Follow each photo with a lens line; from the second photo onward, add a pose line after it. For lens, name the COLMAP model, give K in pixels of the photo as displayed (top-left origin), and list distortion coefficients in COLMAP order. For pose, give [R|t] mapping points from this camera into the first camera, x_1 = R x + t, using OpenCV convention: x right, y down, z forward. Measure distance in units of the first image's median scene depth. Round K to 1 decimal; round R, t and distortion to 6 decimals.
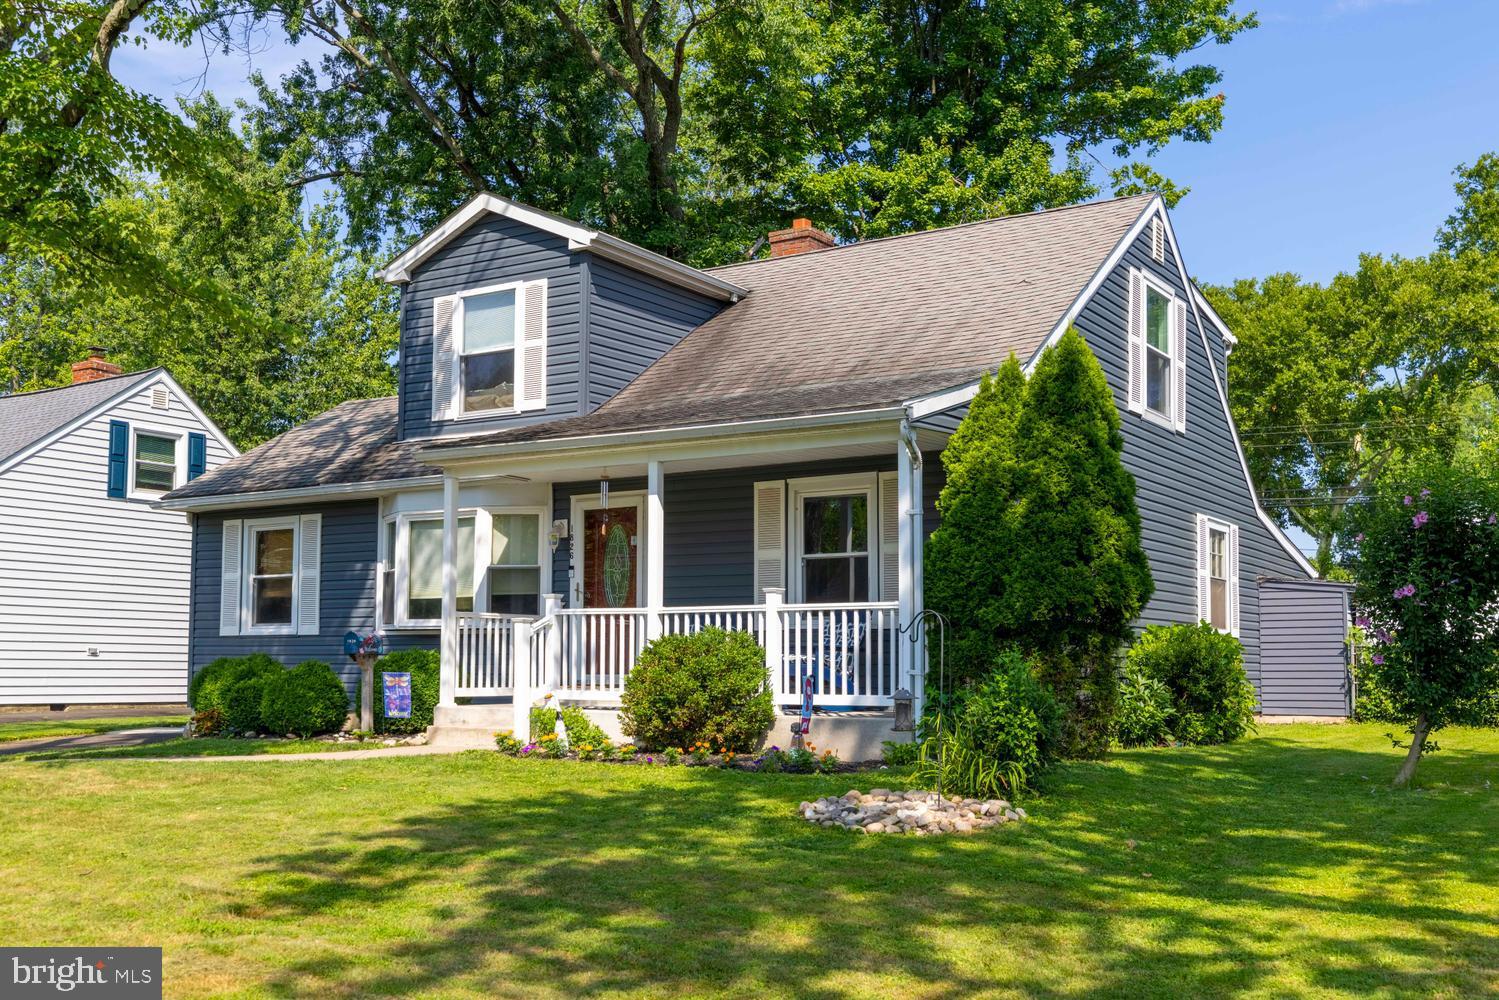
lens RADIAL K [[1486.0, 0, 747.8], [0, 1486.0, 589.3], [0, 0, 1]] dist [0.004787, 0.013893]
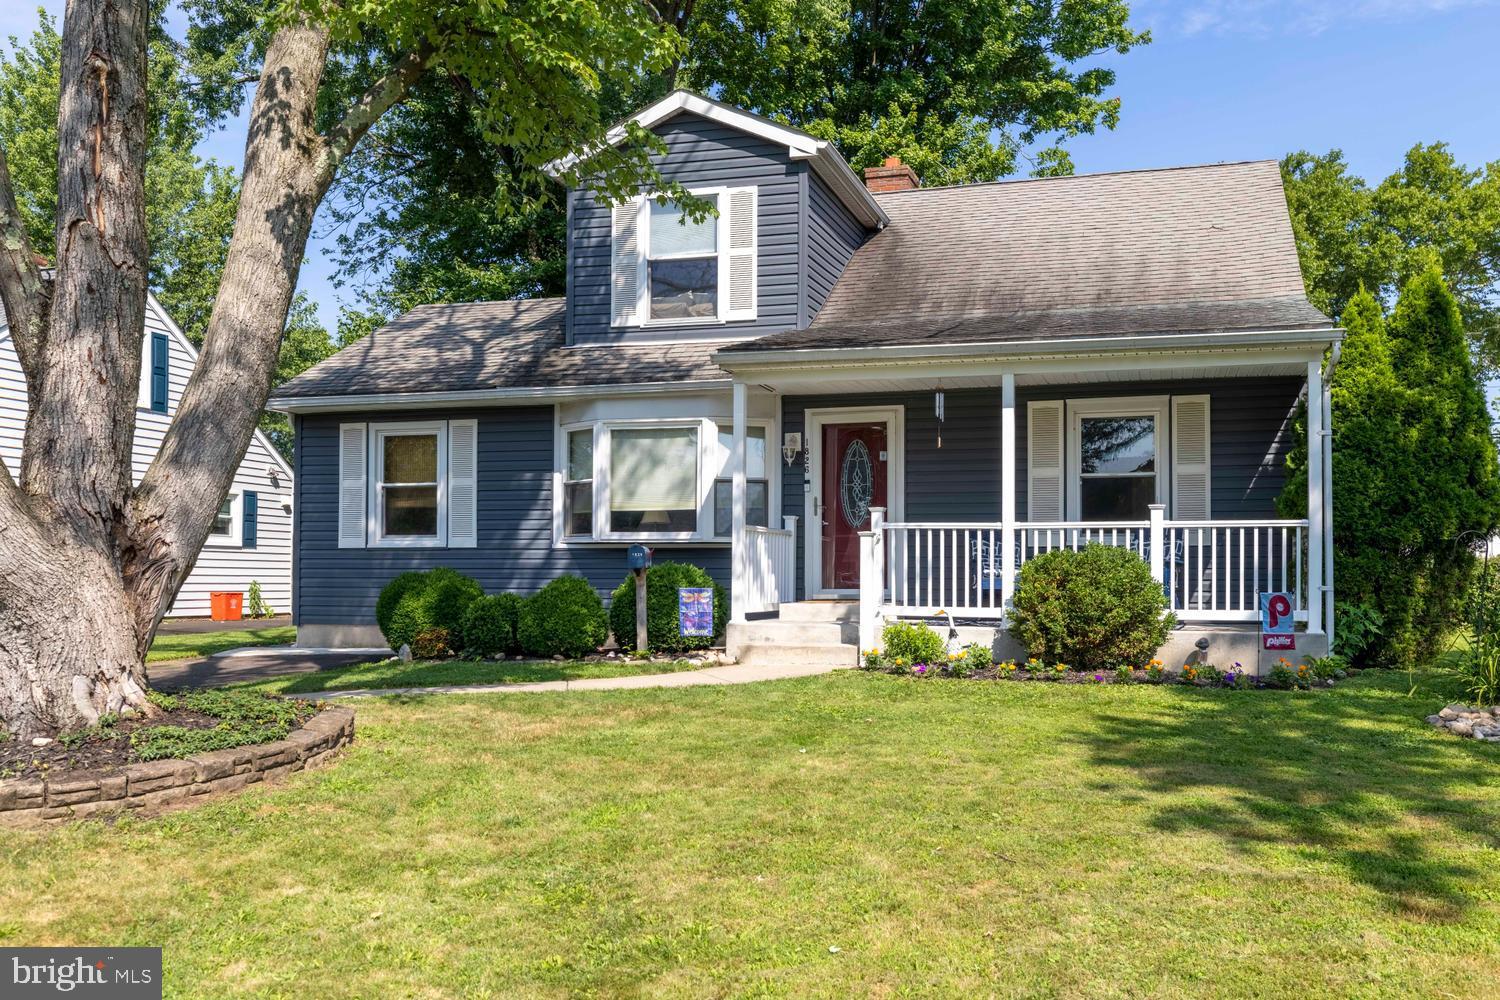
lens RADIAL K [[1216.6, 0, 753.4], [0, 1216.6, 575.2], [0, 0, 1]] dist [0.004769, -0.009451]
pose [[0.955539, 0.000777, 0.294865, -0.364569], [-0.015600, 0.998729, 0.047922, 0.008708], [-0.294453, -0.050391, 0.954337, 0.216160]]
